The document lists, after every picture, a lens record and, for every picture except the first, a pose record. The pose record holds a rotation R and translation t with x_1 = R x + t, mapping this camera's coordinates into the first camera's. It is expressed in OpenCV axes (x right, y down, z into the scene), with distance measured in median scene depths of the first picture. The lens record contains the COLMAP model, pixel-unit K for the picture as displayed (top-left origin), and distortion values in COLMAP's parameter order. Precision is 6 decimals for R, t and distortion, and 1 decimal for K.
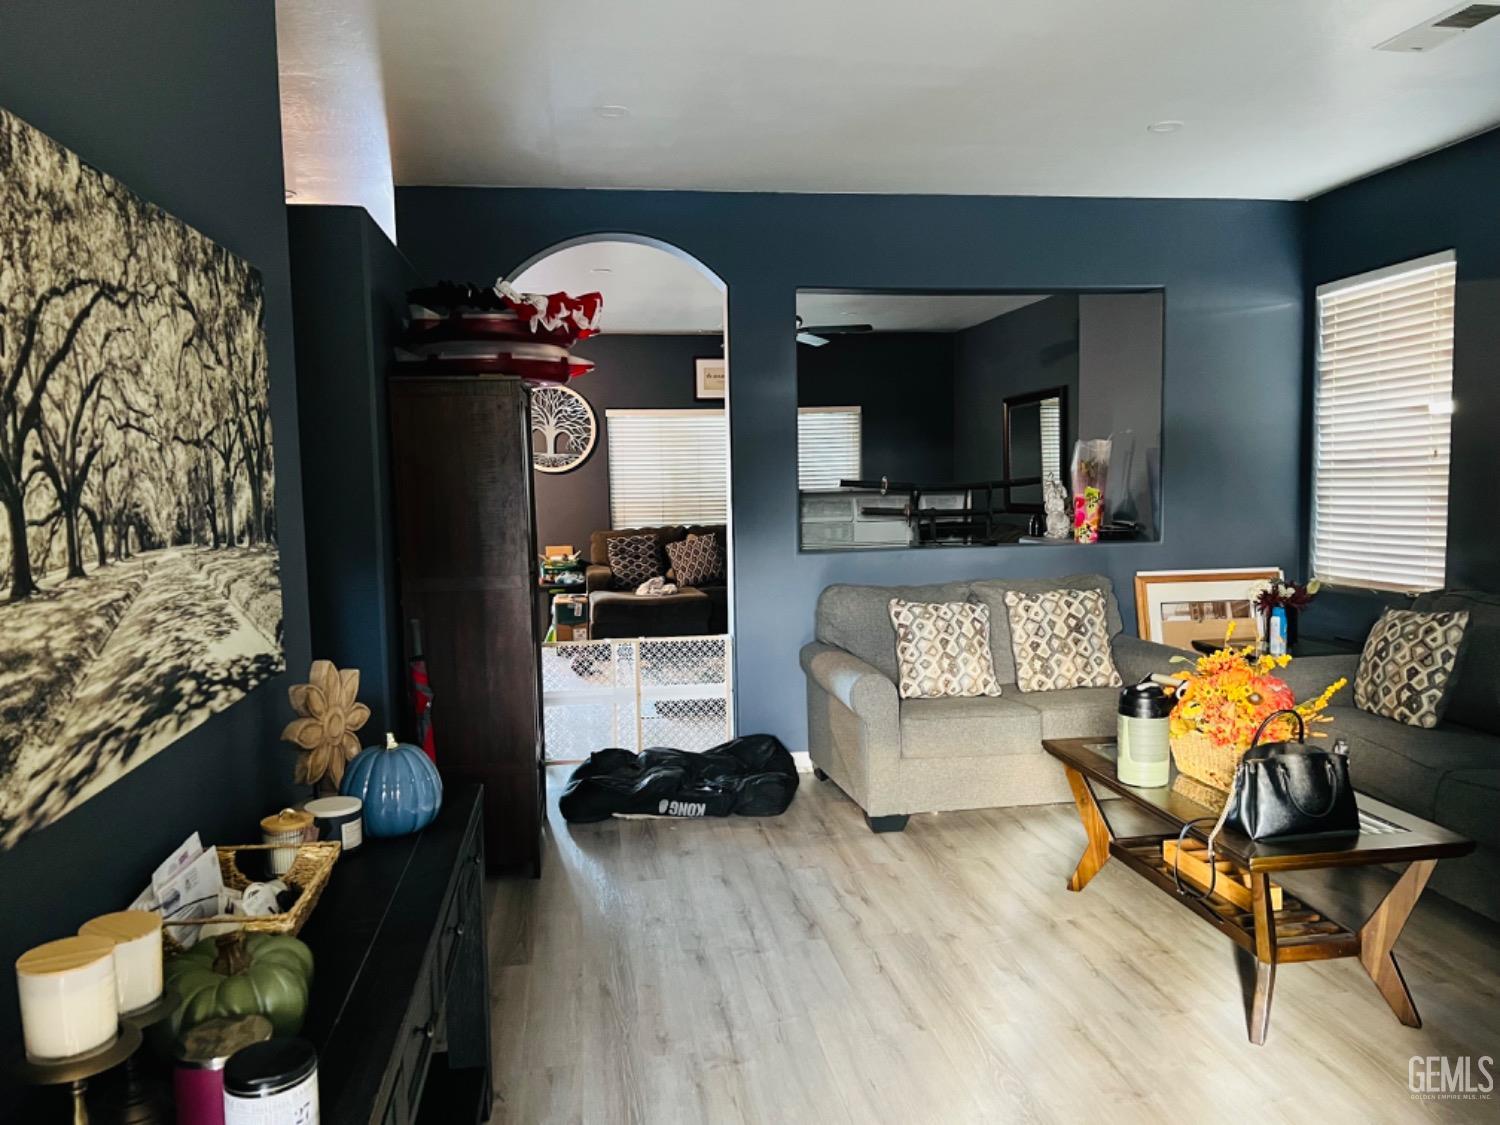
lens RADIAL K [[1143.8, 0, 750.0], [0, 1143.8, 562.5], [0, 0, 1]] dist [0.065278, -0.000871]
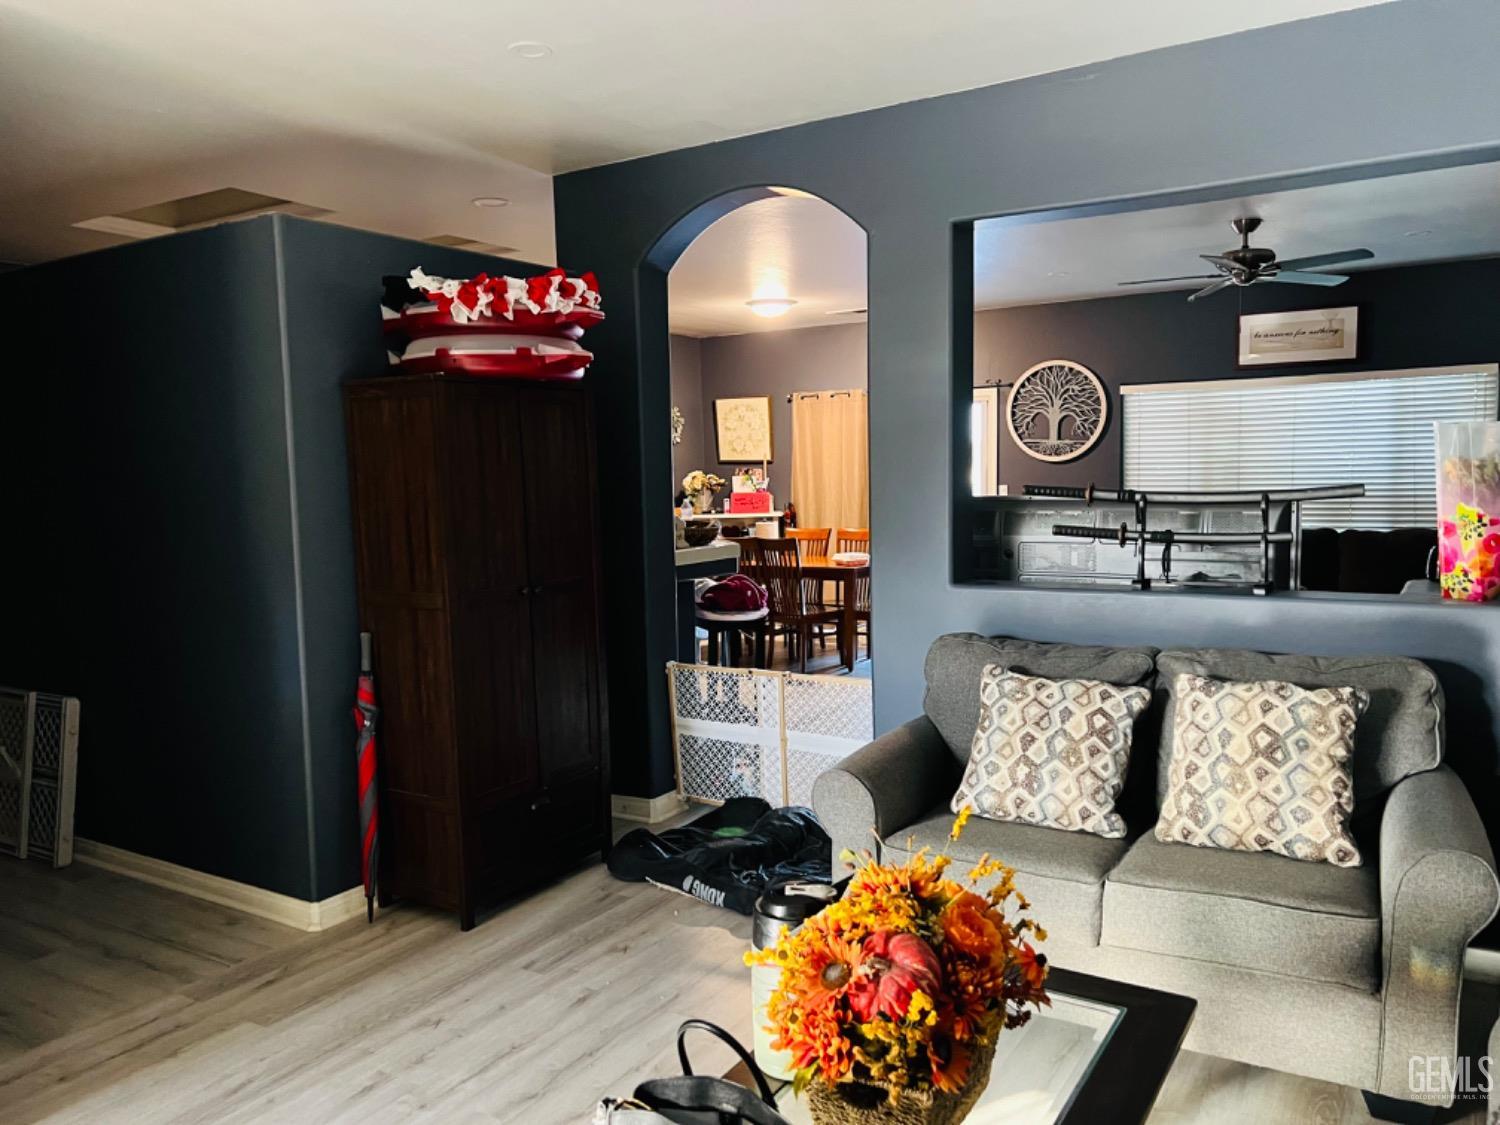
lens RADIAL K [[1138.1, 0, 750.0], [0, 1138.1, 562.5], [0, 0, 1]] dist [0.006439, 0.002519]
pose [[0.752776, 0.058202, -0.655698, 0.463405], [-0.044840, 0.998304, 0.037134, -0.048112], [0.656748, 0.001448, 0.754109, 0.397245]]
